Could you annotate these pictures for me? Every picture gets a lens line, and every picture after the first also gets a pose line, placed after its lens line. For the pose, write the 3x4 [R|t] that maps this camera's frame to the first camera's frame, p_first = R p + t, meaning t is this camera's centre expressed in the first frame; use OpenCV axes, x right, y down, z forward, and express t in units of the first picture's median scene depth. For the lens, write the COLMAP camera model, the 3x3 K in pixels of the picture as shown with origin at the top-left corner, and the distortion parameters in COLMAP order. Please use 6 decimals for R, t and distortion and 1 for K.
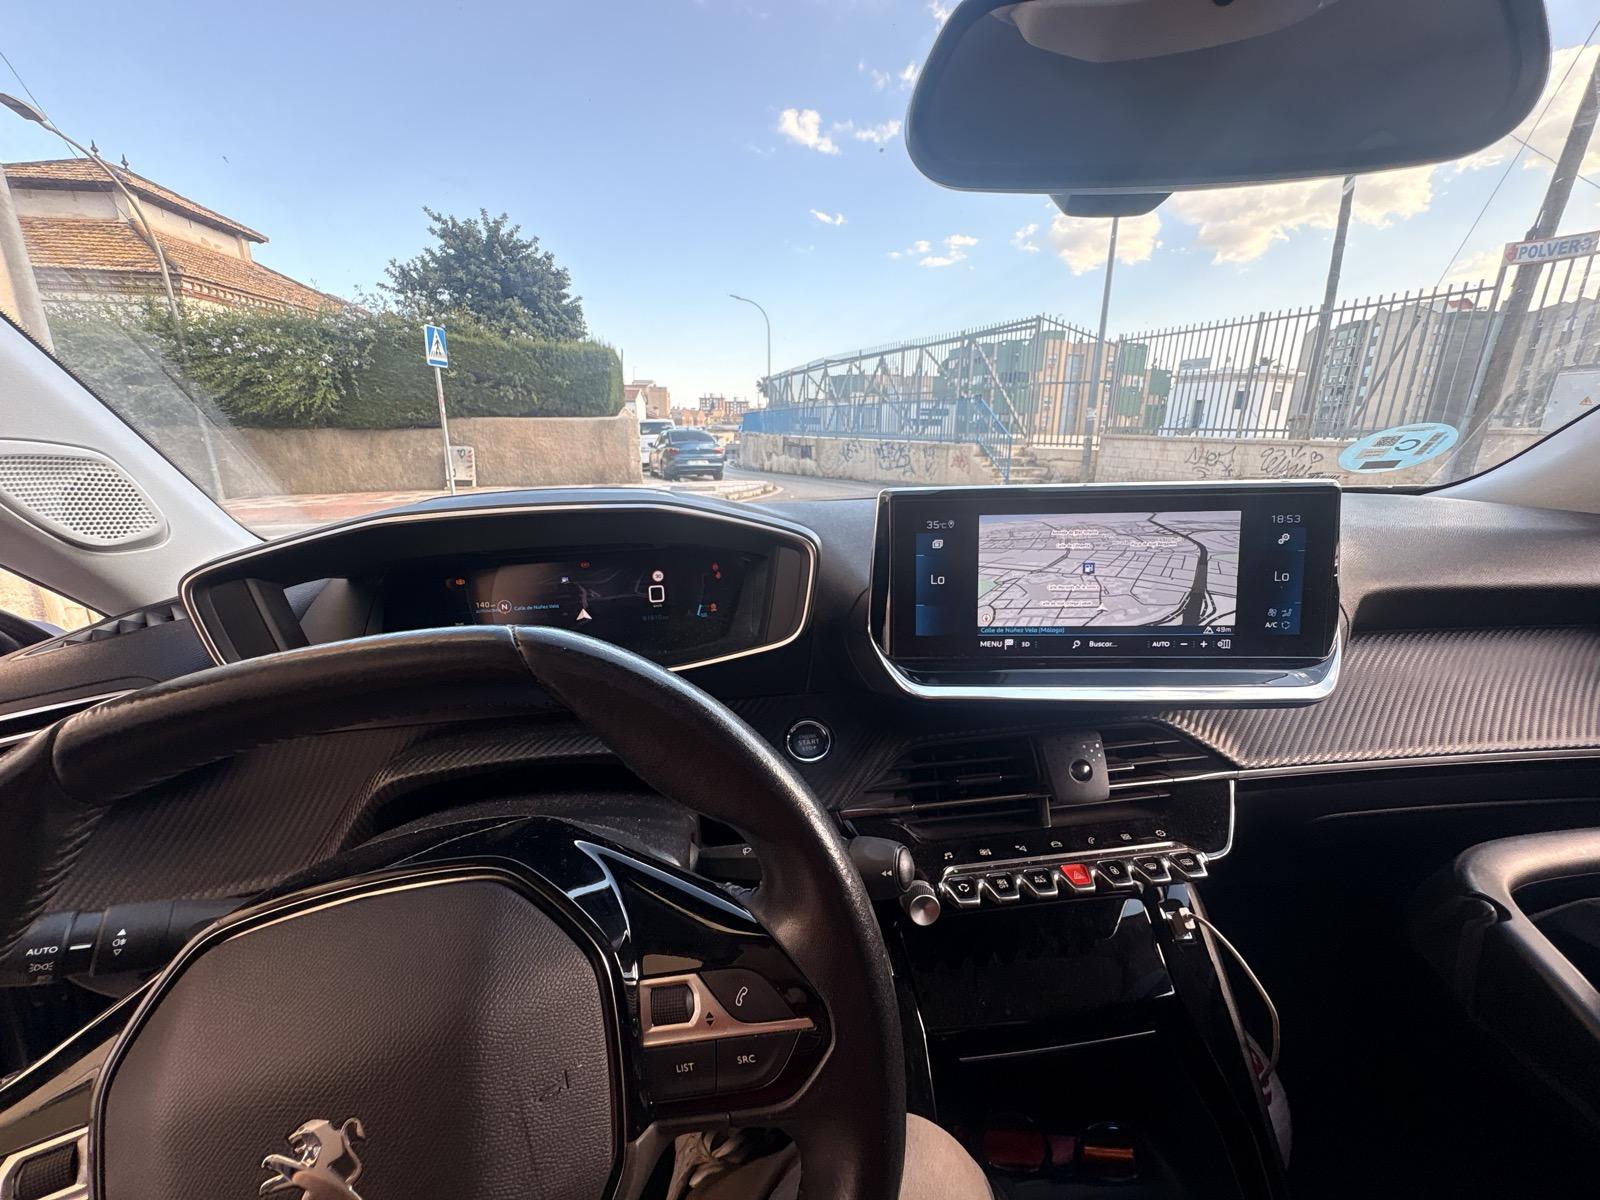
lens RADIAL K [[640.0, 0, 801.1], [0, 640.0, 599.0], [0, 0, 1]] dist [0.003406, -0.000639]
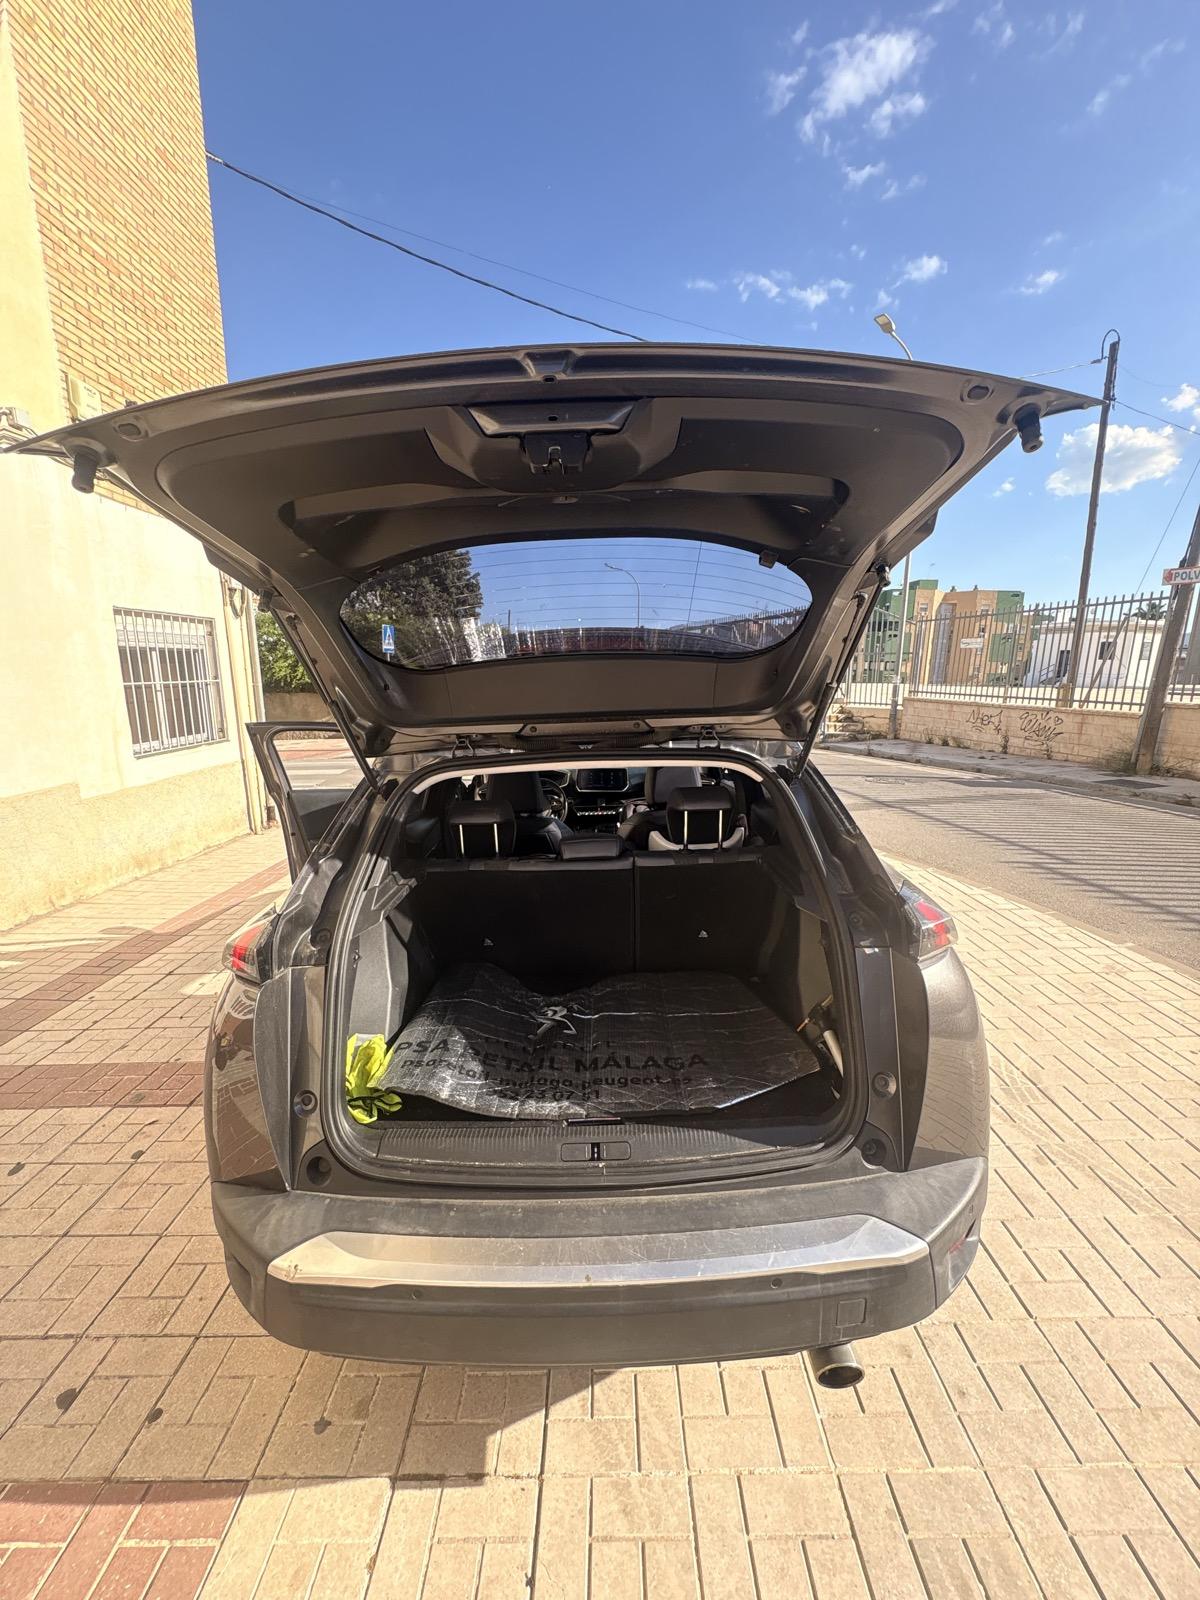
lens RADIAL K [[640.0, 0, 599.5], [0, 640.0, 800.1], [0, 0, 1]] dist [0.003406, -0.000639]
pose [[0.993070, 0.020550, -0.115717, 0.039814], [-0.027778, 0.997739, -0.061197, 0.022038], [0.114198, 0.063988, 0.991395, -0.211658]]
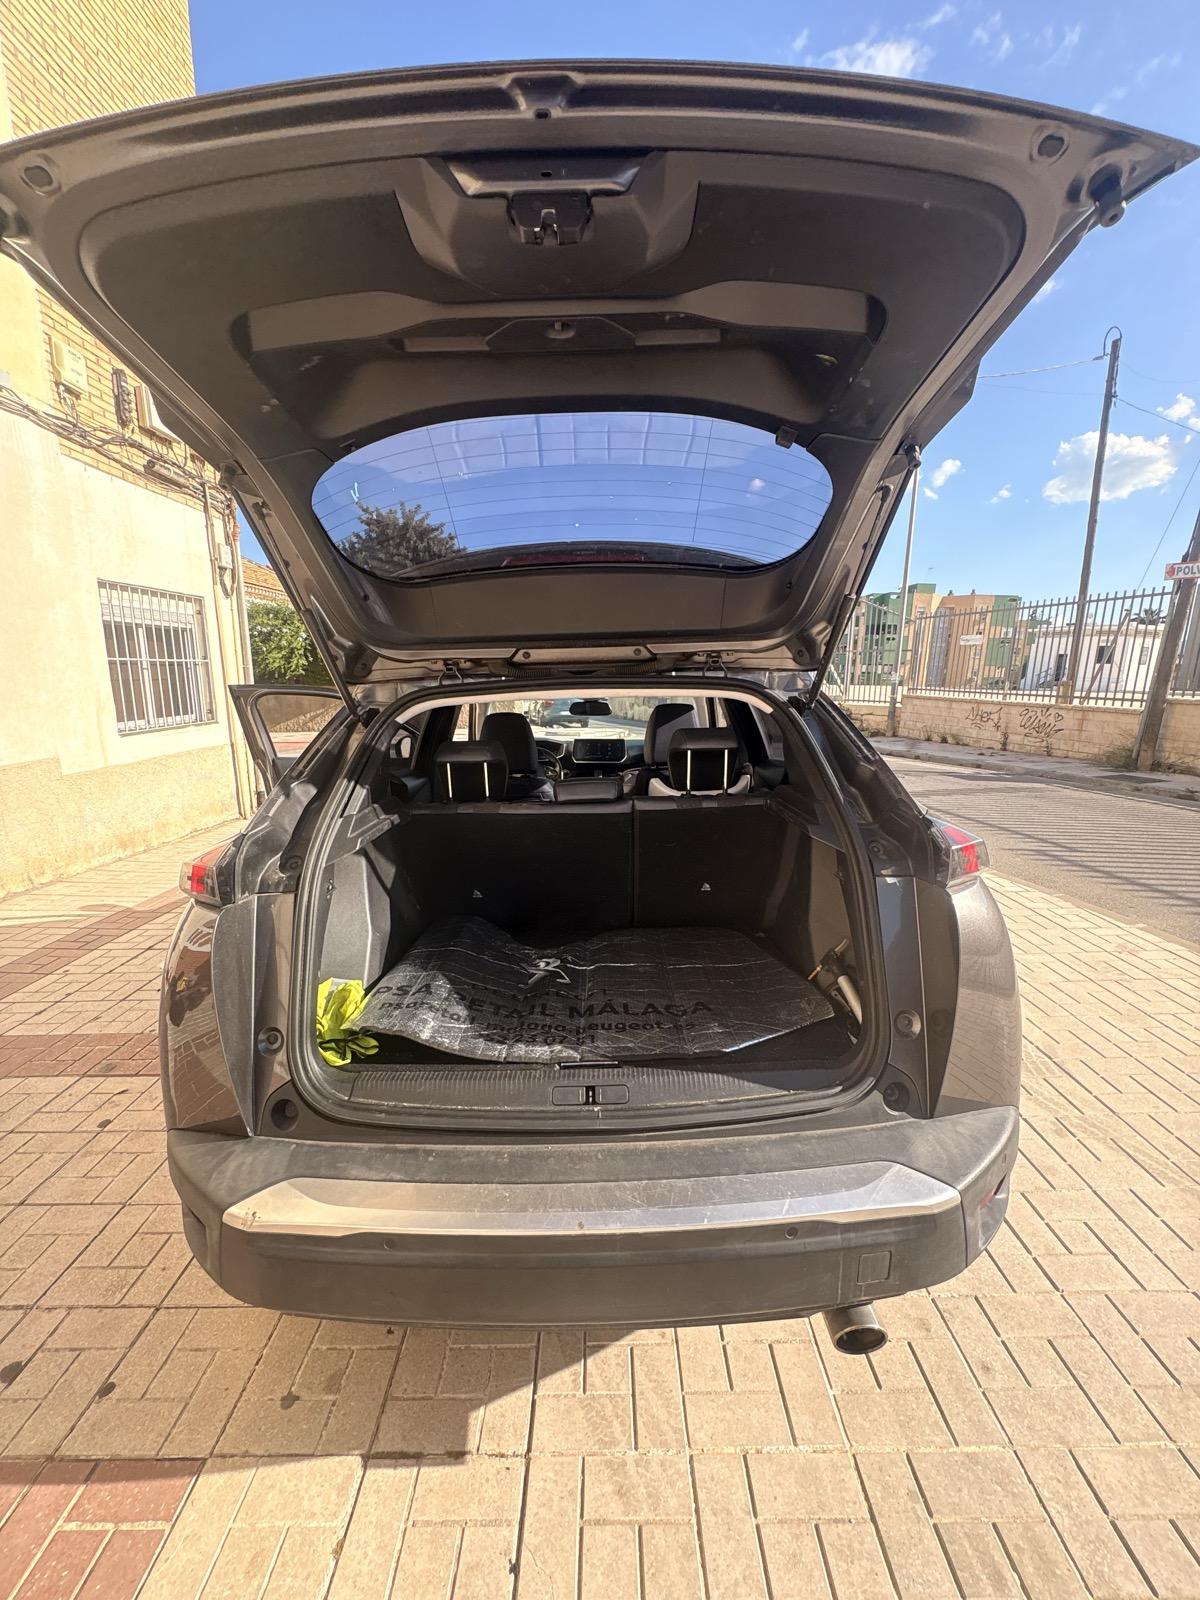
lens RADIAL K [[640.0, 0, 598.6], [0, 640.0, 802.3], [0, 0, 1]] dist [0.003406, -0.000639]
pose [[0.993411, 0.027673, -0.111213, 0.039008], [-0.034700, 0.997488, -0.061753, 0.032746], [0.109224, 0.065205, 0.991876, -0.203206]]
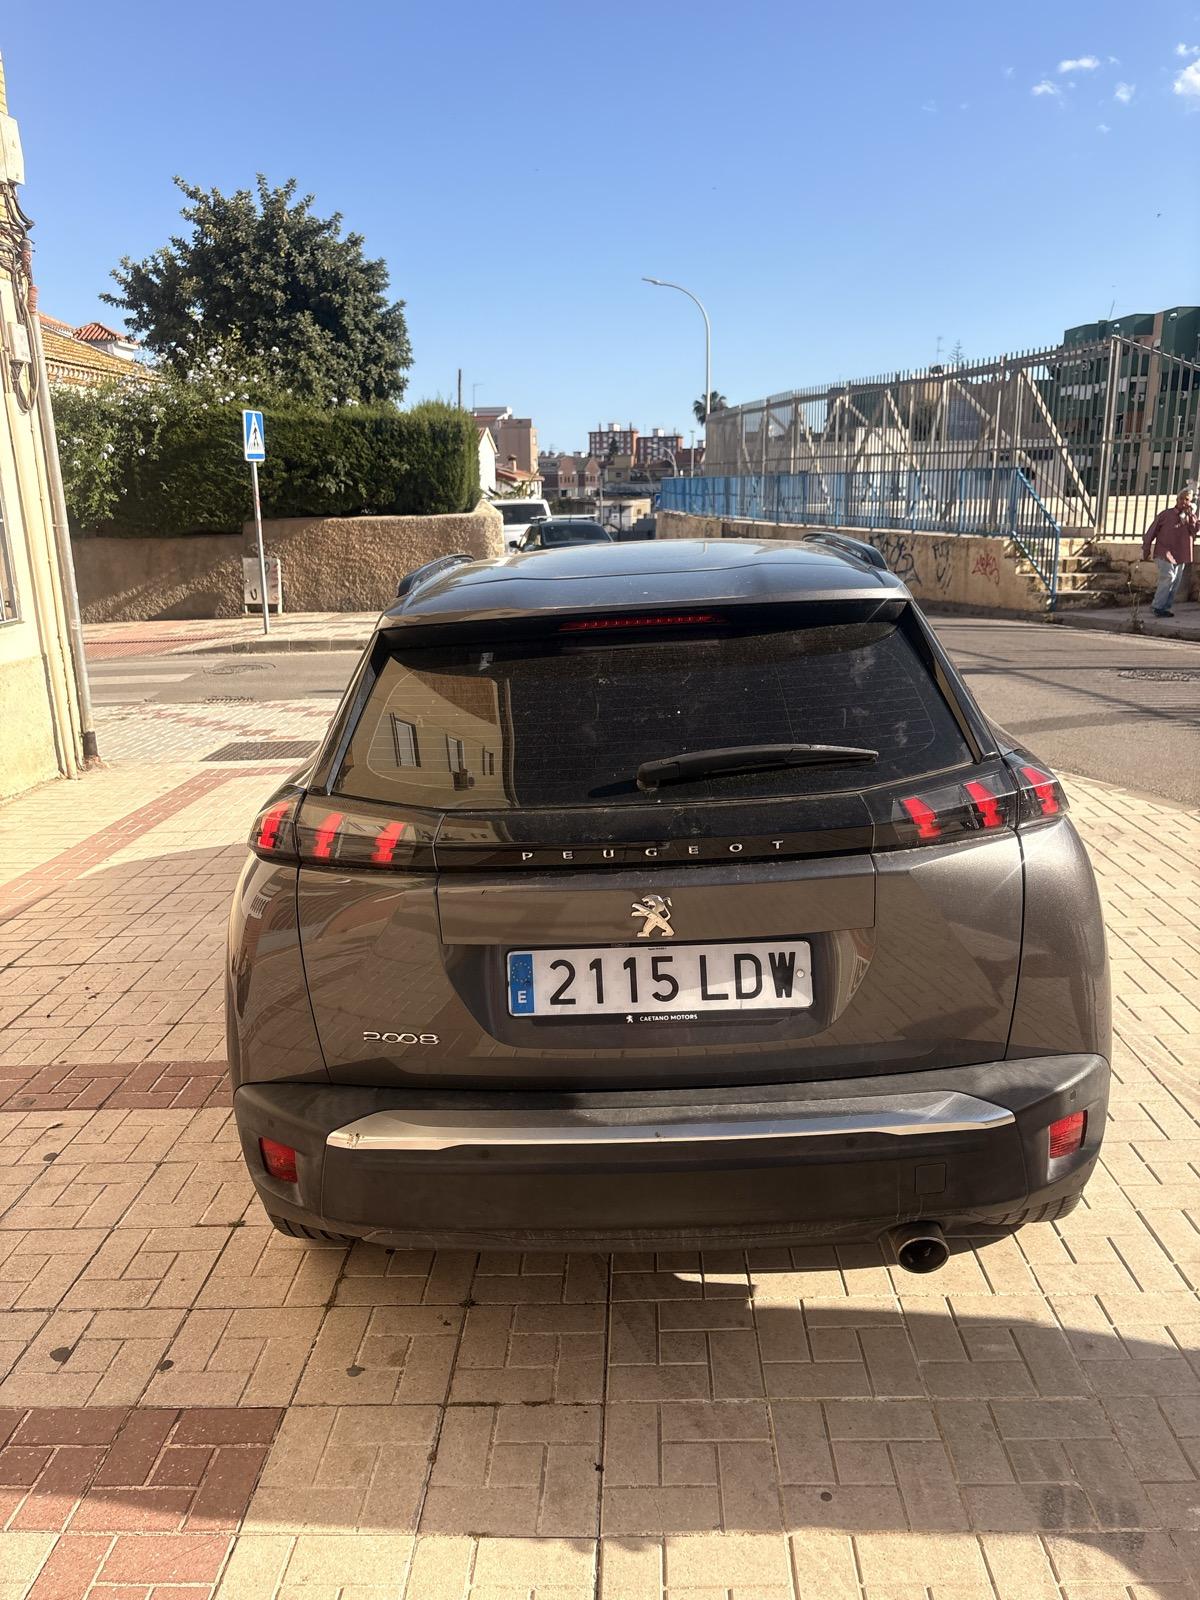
lens RADIAL K [[1224.5, 0, 586.5], [0, 1224.5, 793.7], [0, 0, 1]] dist [0.038661, -0.037462]
pose [[0.987897, 0.013583, -0.154514, 0.044092], [-0.015677, 0.999801, -0.012339, 0.035150], [0.154315, 0.014612, 0.987914, -0.272605]]
